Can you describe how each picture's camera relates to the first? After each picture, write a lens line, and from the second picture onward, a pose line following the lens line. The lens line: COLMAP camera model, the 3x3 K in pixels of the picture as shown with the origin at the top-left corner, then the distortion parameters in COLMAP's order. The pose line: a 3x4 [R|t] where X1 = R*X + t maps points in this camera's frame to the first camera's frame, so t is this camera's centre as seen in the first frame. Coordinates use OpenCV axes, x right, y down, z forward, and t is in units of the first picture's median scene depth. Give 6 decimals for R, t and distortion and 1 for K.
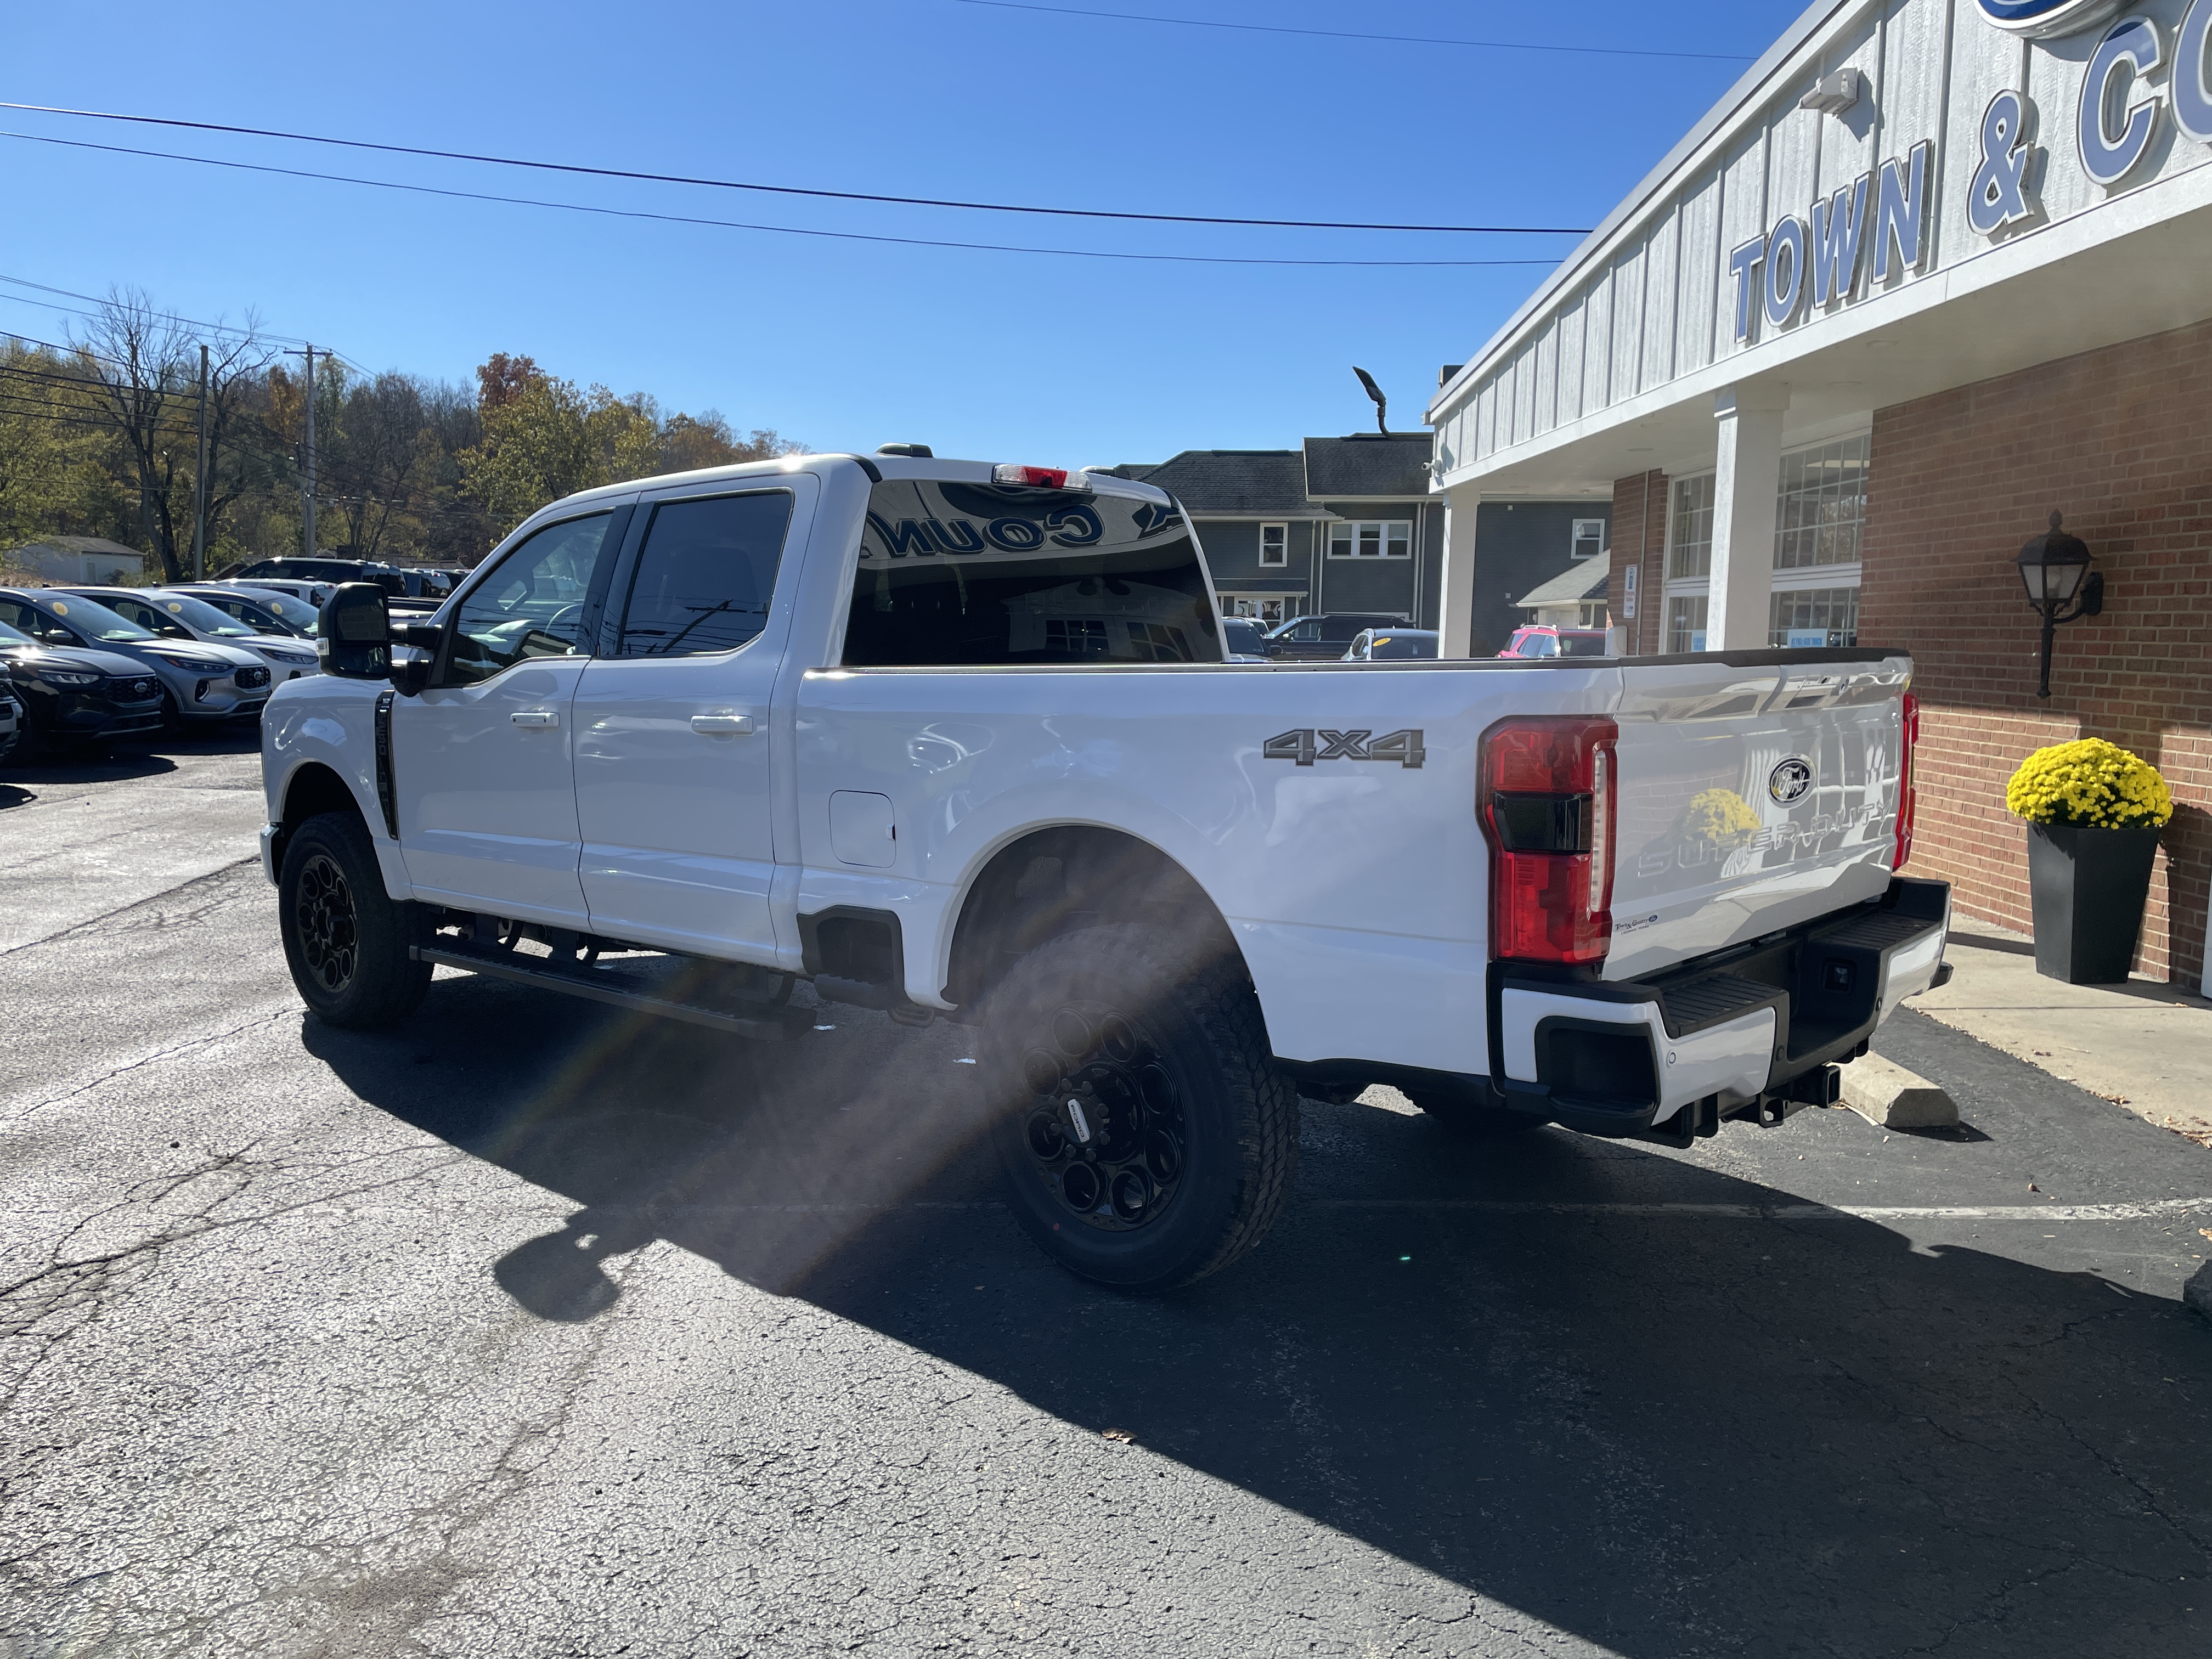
lens RADIAL K [[1658.6, 0, 1100.5], [0, 1658.6, 849.3], [0, 0, 1]] dist [0.094592, -0.117474]
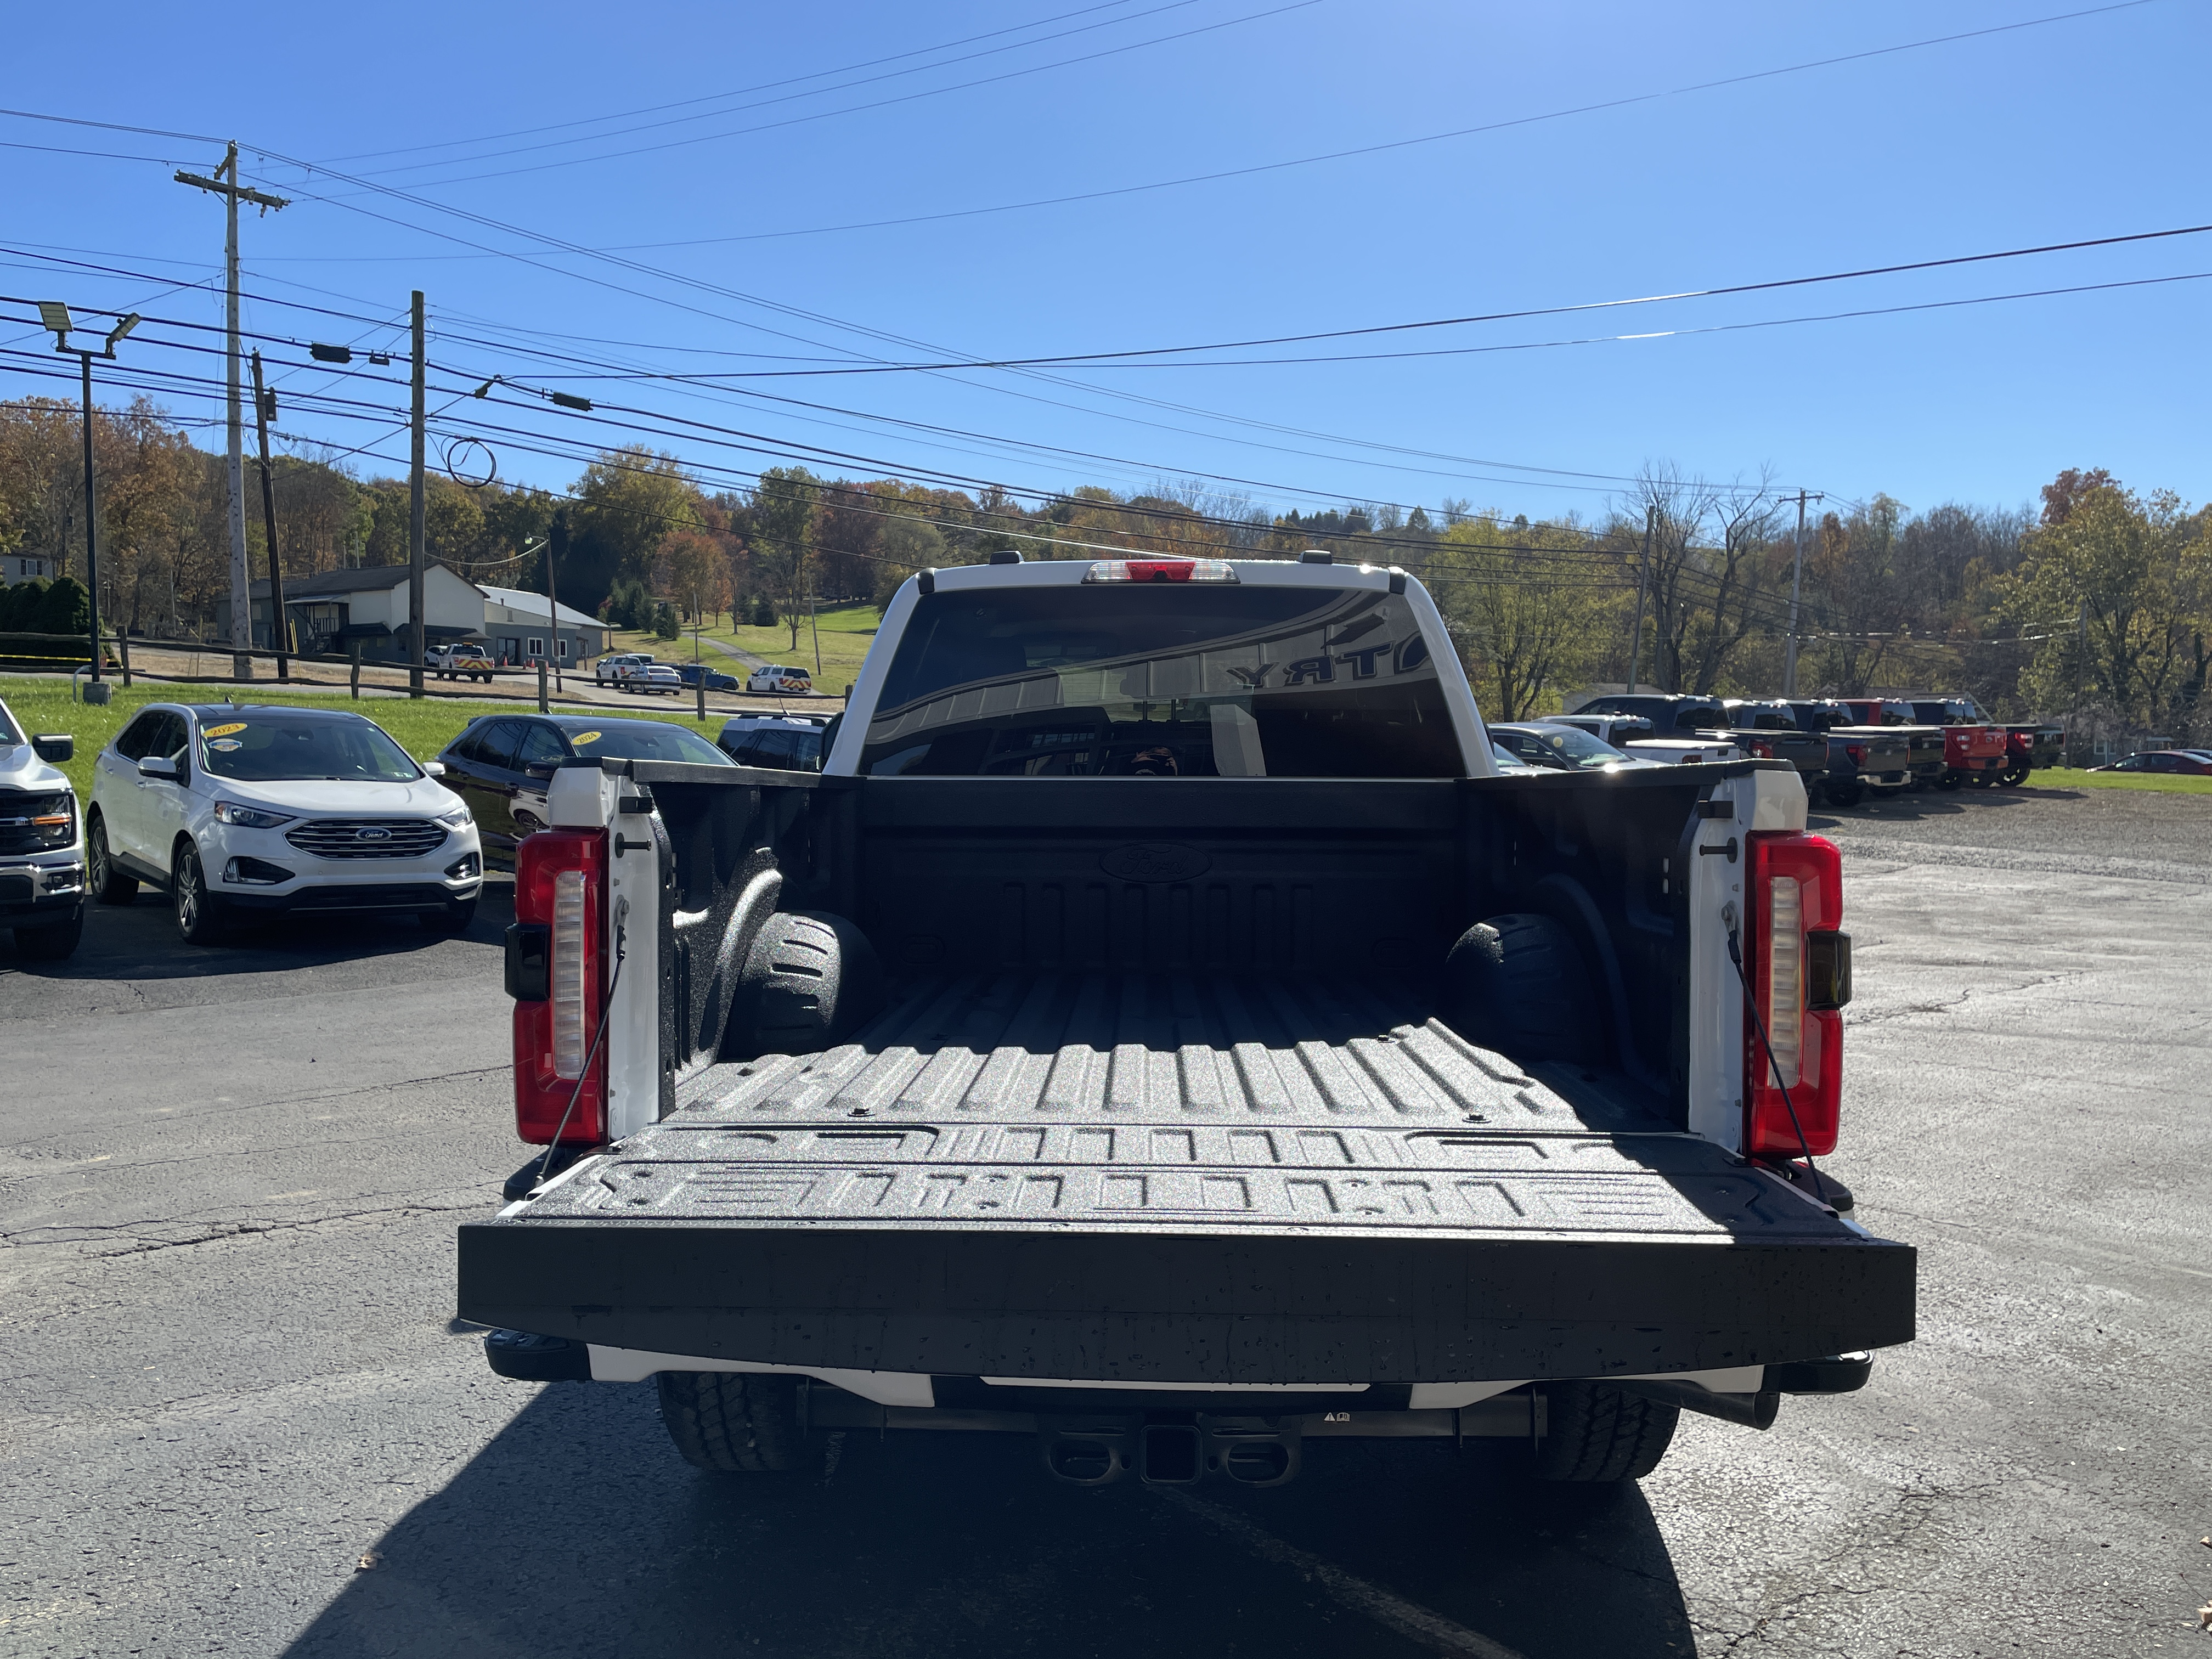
lens RADIAL K [[1658.6, 0, 1111.0], [0, 1658.6, 858.6], [0, 0, 1]] dist [0.094592, -0.117474]
pose [[0.655383, 0.040913, -0.754188, 0.430135], [-0.096509, 0.994883, -0.029896, -0.027637], [0.749106, 0.092379, 0.655978, 0.274539]]
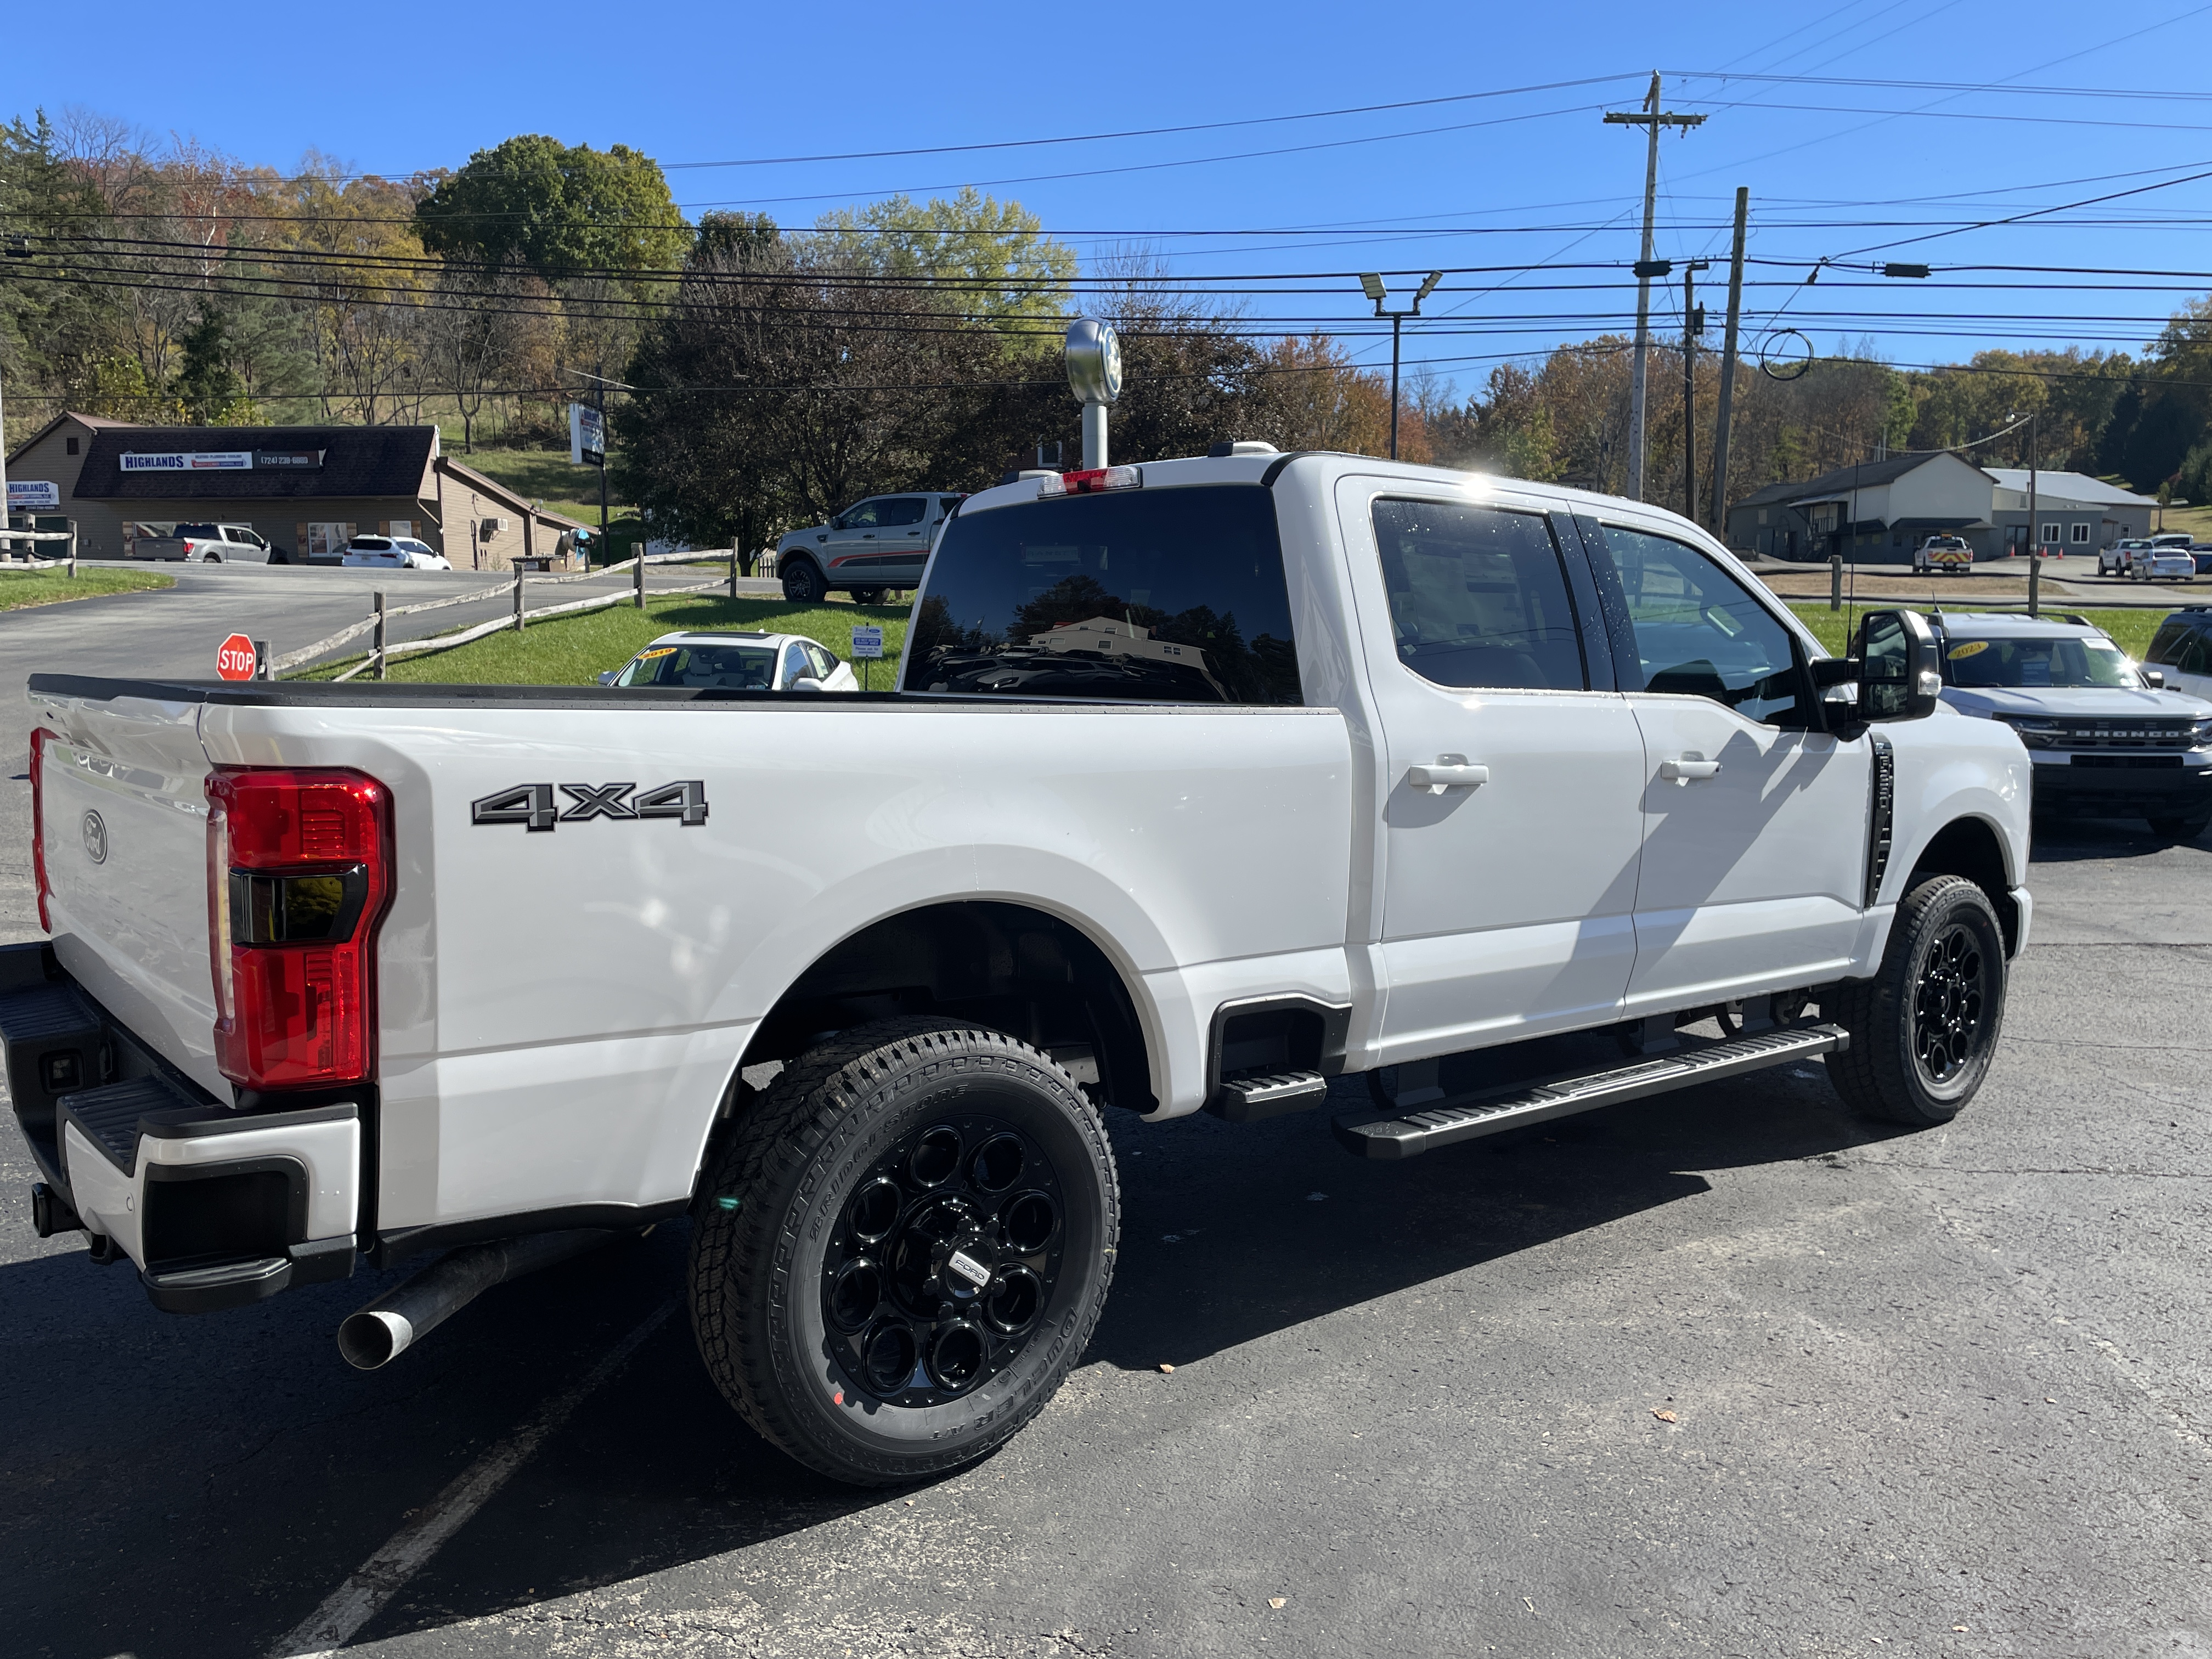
lens RADIAL K [[1658.6, 0, 1106.8], [0, 1658.6, 848.7], [0, 0, 1]] dist [0.094592, -0.117474]
pose [[-0.145285, 0.108403, -0.983433, 0.559809], [-0.132042, 0.982963, 0.127859, -0.098762], [0.980539, 0.148430, -0.128496, 0.762273]]
